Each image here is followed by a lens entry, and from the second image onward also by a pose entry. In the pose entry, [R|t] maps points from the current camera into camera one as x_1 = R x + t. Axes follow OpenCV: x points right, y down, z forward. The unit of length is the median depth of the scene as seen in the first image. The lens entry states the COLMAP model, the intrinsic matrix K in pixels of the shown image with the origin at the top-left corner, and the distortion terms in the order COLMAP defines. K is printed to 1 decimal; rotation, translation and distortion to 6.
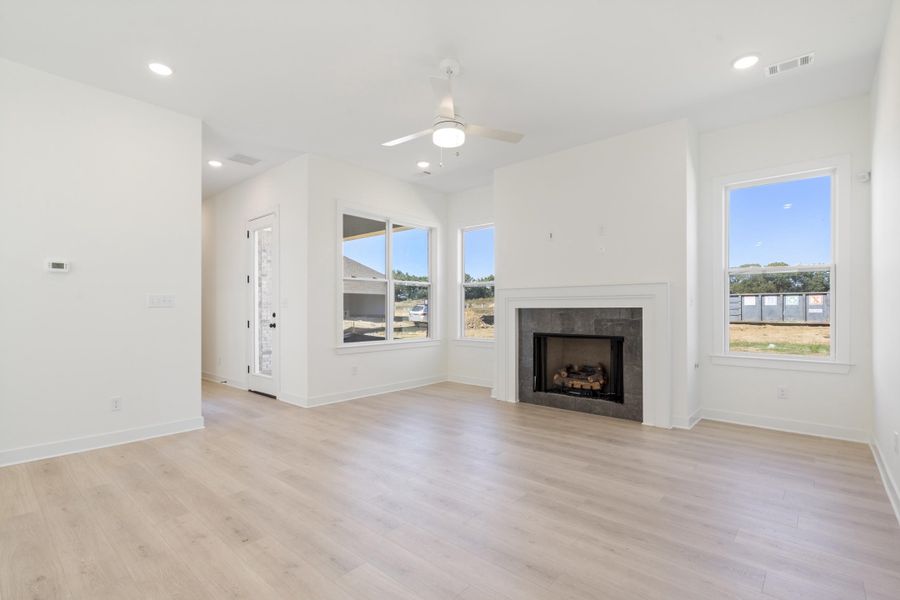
lens RADIAL K [[417.1, 0, 434.9], [0, 417.1, 303.5], [0, 0, 1]] dist [-0.003746, -0.000429]
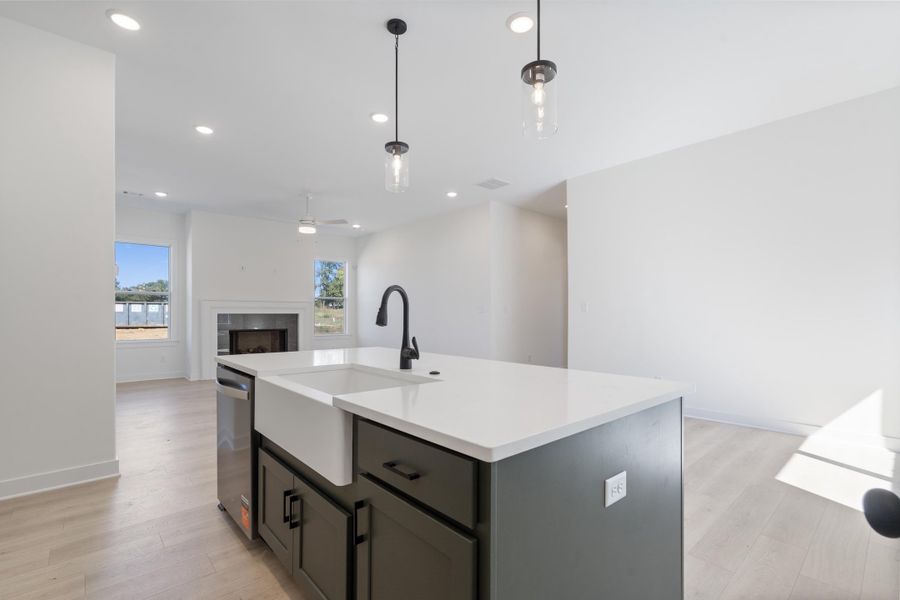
lens RADIAL K [[414.1, 0, 437.1], [0, 414.1, 314.9], [0, 0, 1]] dist [-0.003500, -0.000179]
pose [[0.106490, 0.000436, 0.994314, -1.256070], [-0.012178, 0.999925, 0.000865, 0.005085], [-0.994239, -0.012201, 0.106487, 0.101328]]
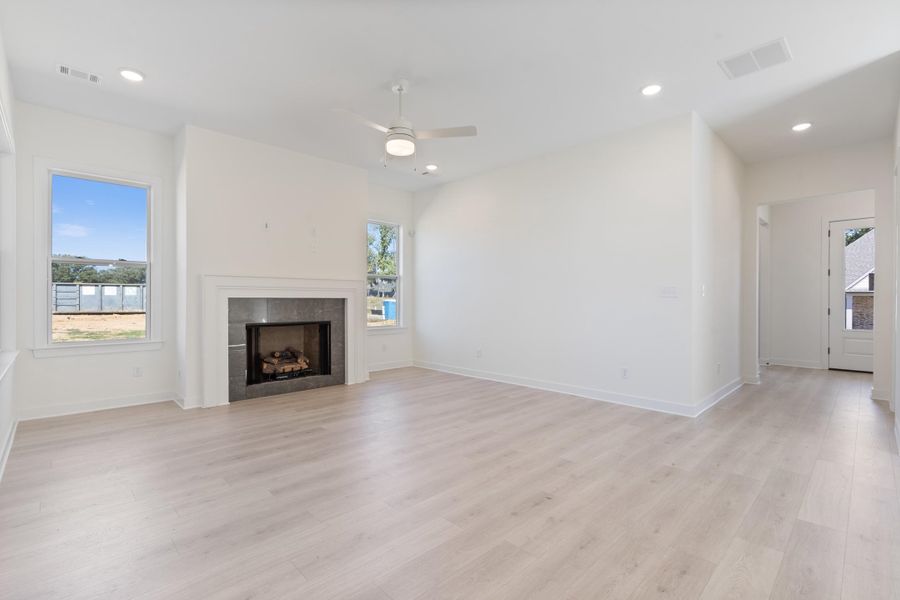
lens RADIAL K [[417.1, 0, 434.9], [0, 417.1, 303.5], [0, 0, 1]] dist [-0.003746, -0.000429]
pose [[0.080146, -0.008036, 0.996751, -0.713810], [-0.016270, 0.999824, 0.009369, 0.008793], [-0.996650, -0.016968, 0.080001, 0.538113]]
